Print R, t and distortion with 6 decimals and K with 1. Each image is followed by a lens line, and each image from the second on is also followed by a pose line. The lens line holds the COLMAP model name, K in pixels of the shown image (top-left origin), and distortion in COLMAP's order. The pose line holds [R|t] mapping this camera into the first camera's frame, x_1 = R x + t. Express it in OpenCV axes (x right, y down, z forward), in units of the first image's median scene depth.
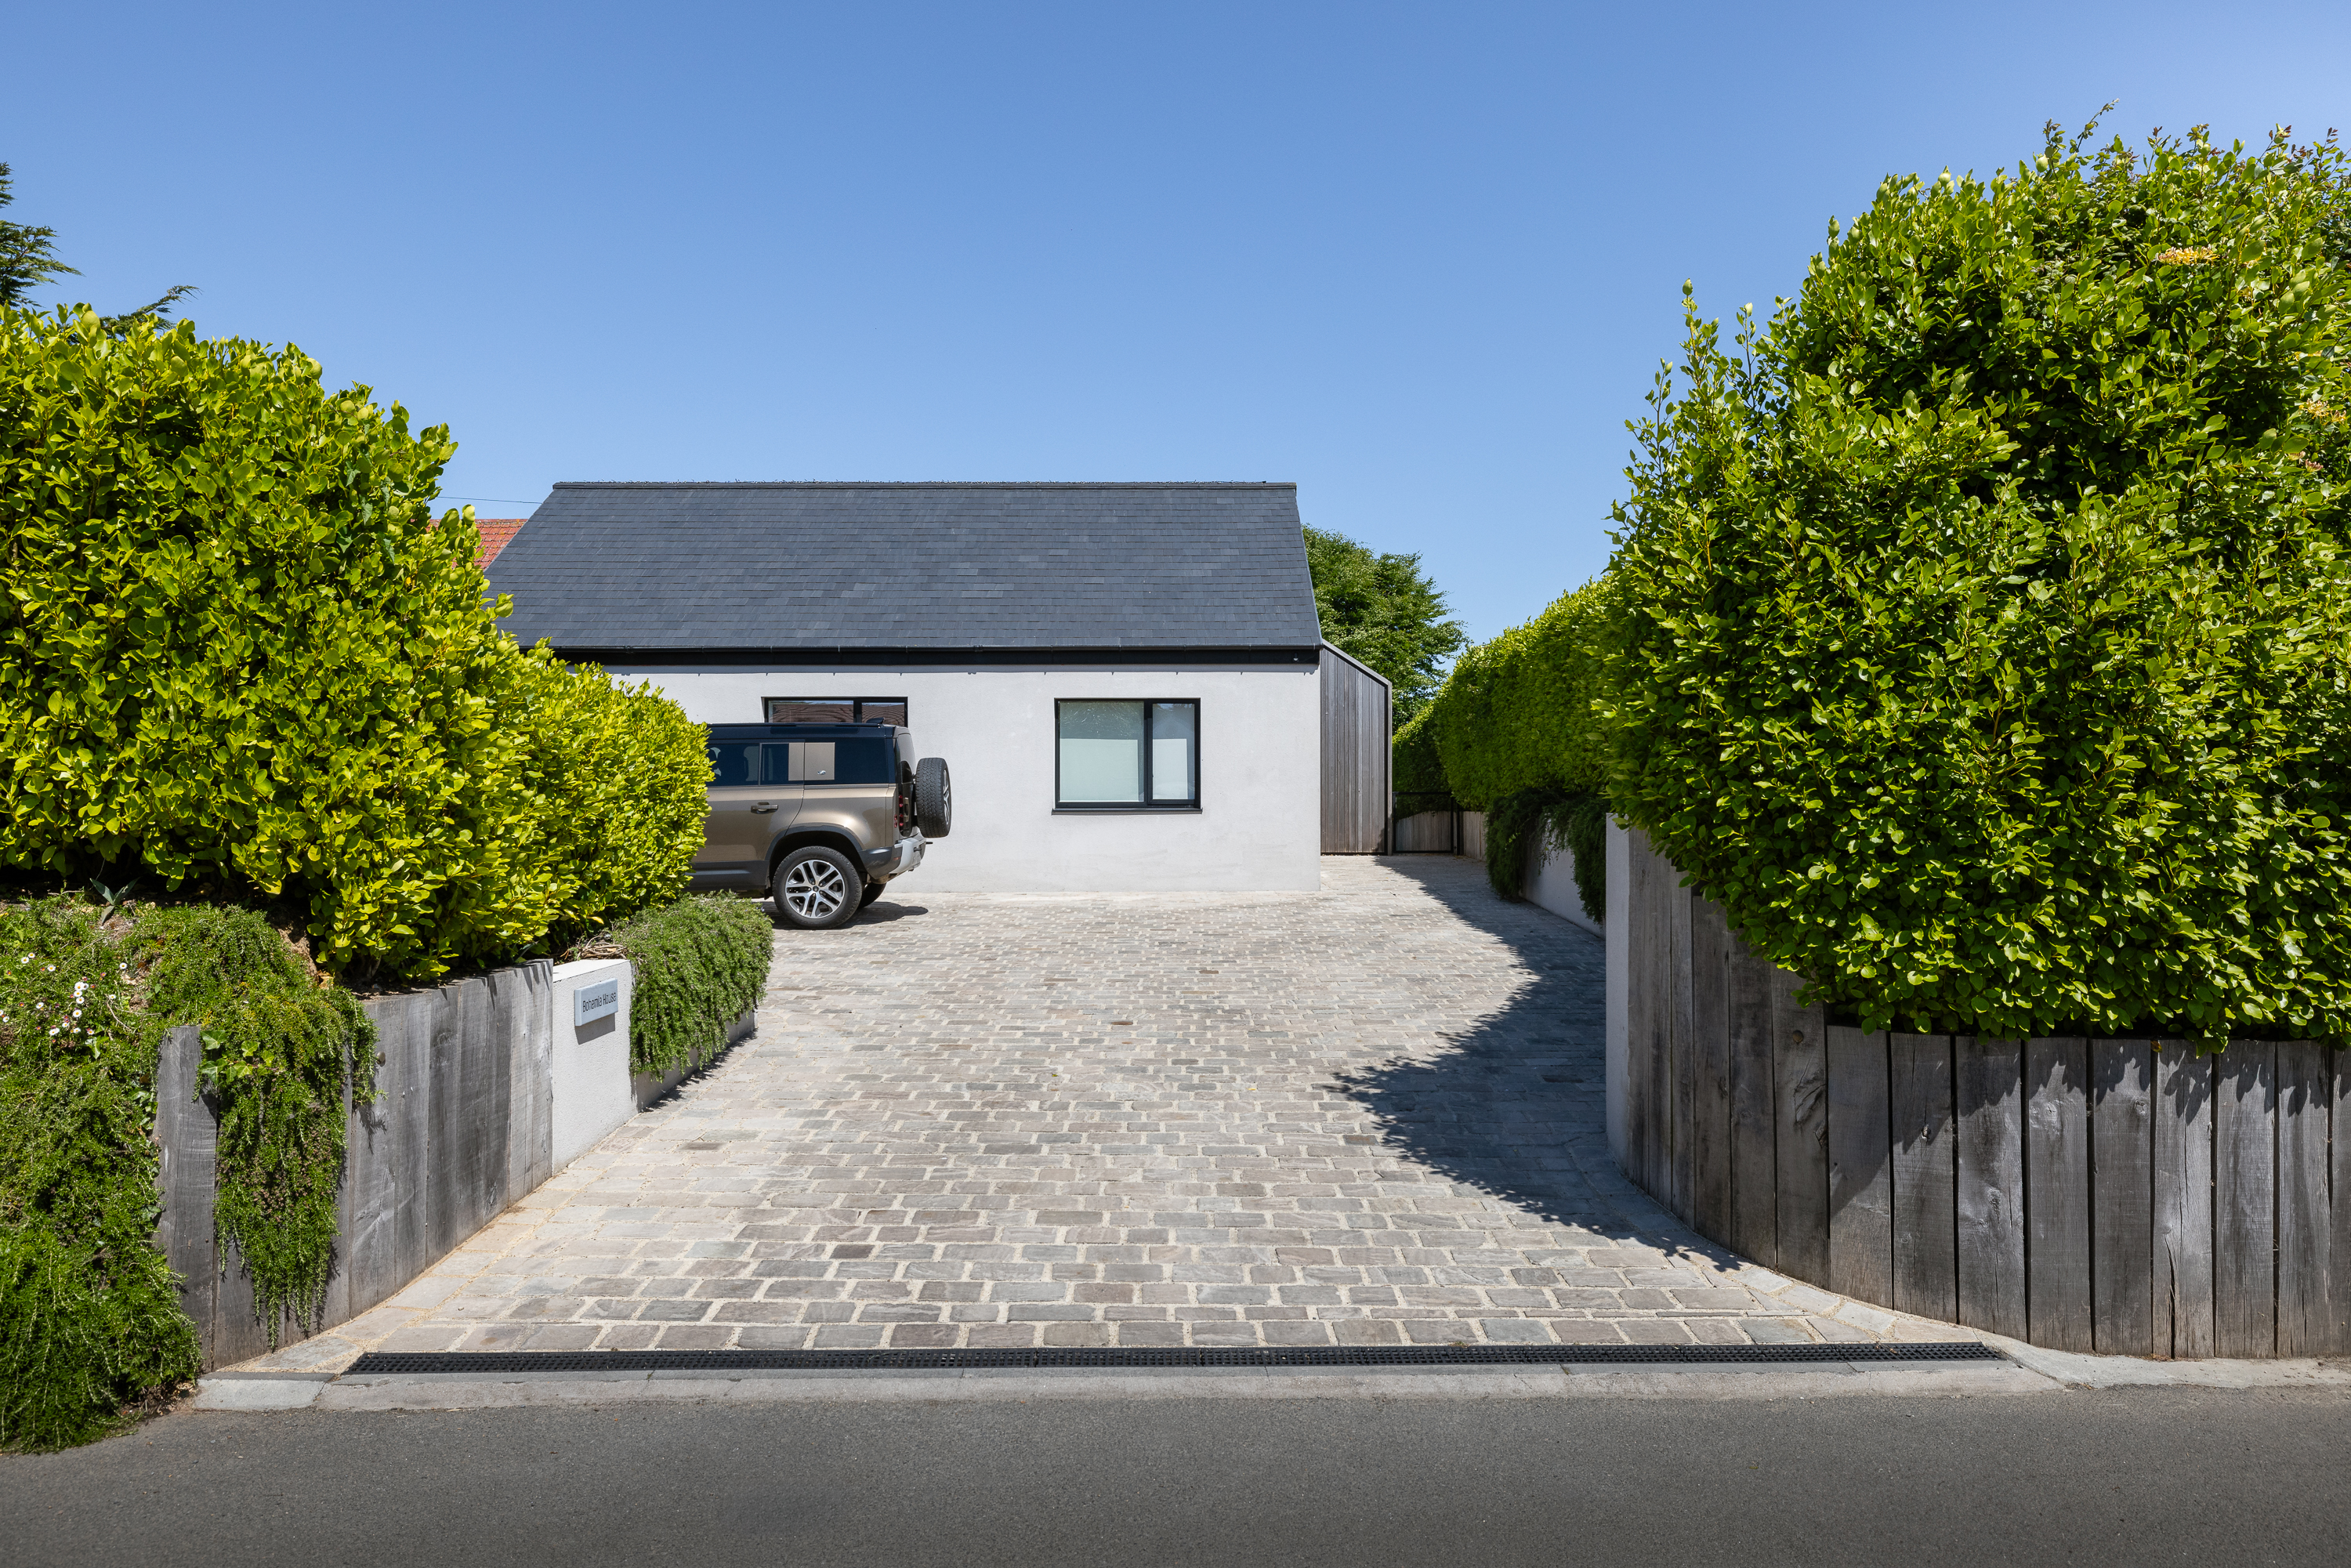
lens RADIAL K [[1384.7, 0, 1178.7], [0, 1384.7, 771.1], [0, 0, 1]] dist [0.004152, -0.002346]
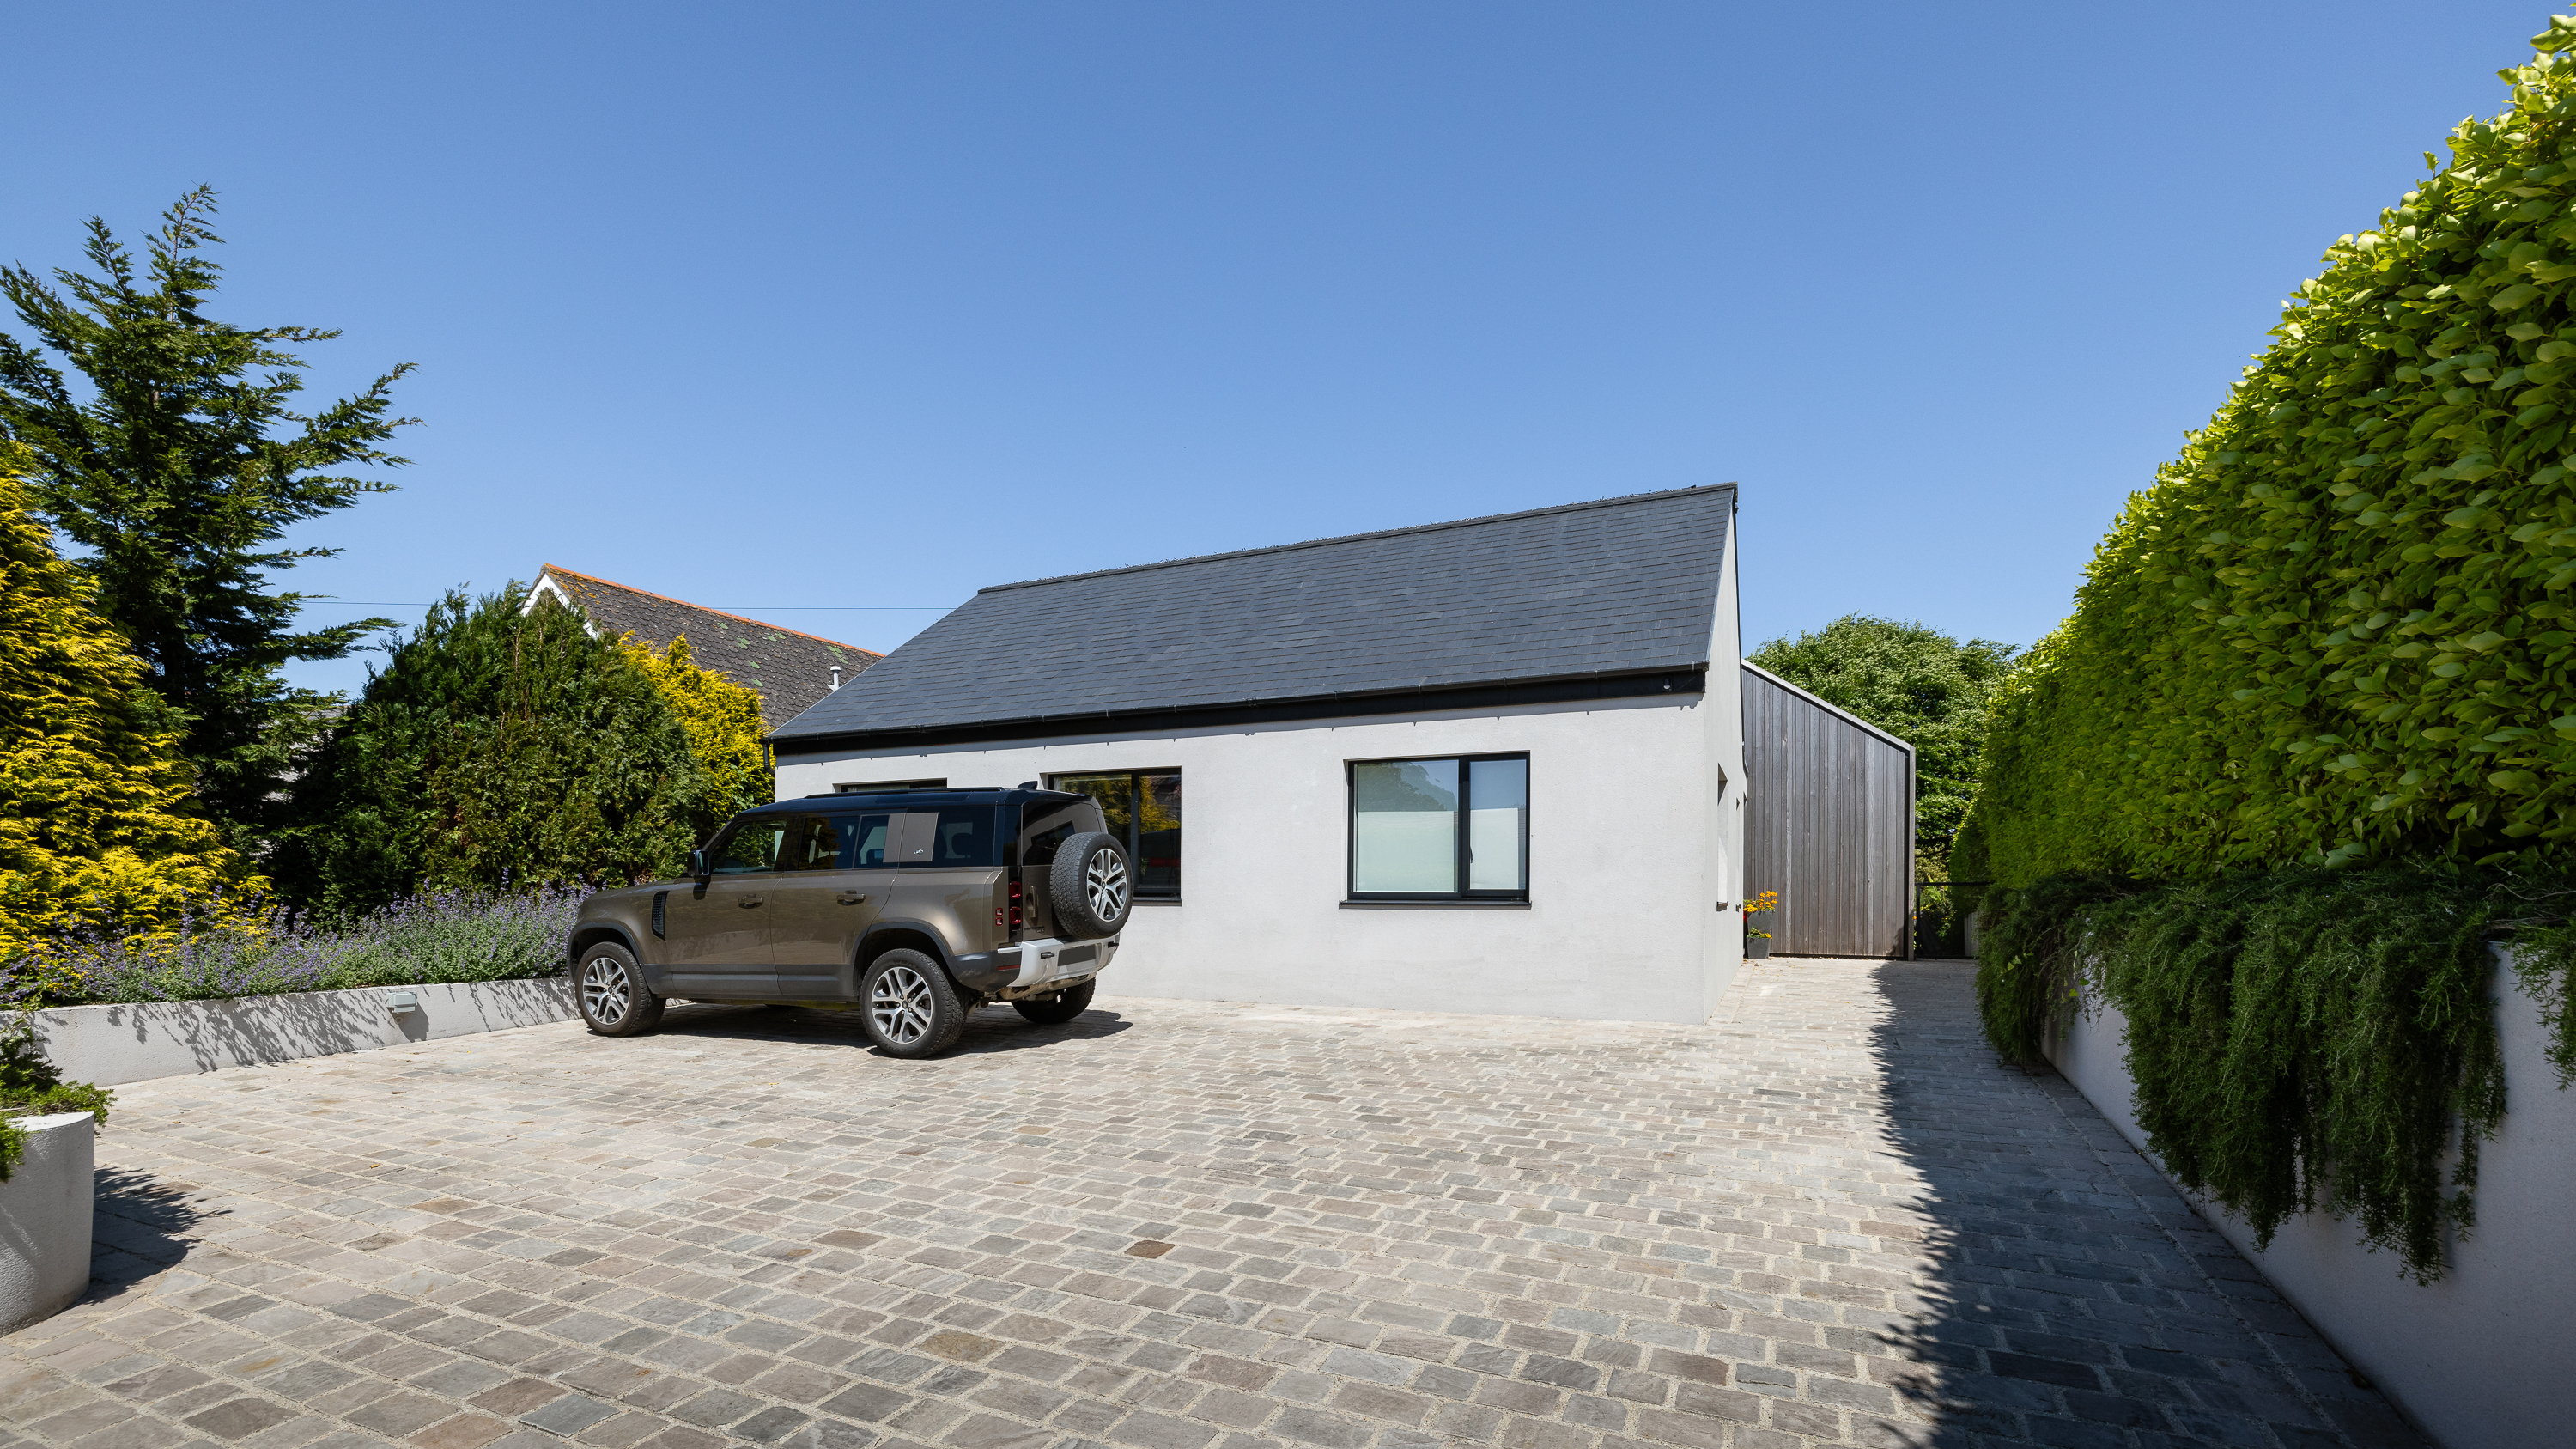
lens RADIAL K [[1093.7, 0, 1286.7], [0, 1093.7, 881.2], [0, 0, 1]] dist [-0.024423, -0.000002]
pose [[0.905396, -0.001248, -0.424566, 0.142465], [0.006106, 0.999931, 0.010083, 0.009525], [0.424524, -0.011721, 0.905341, 0.422164]]
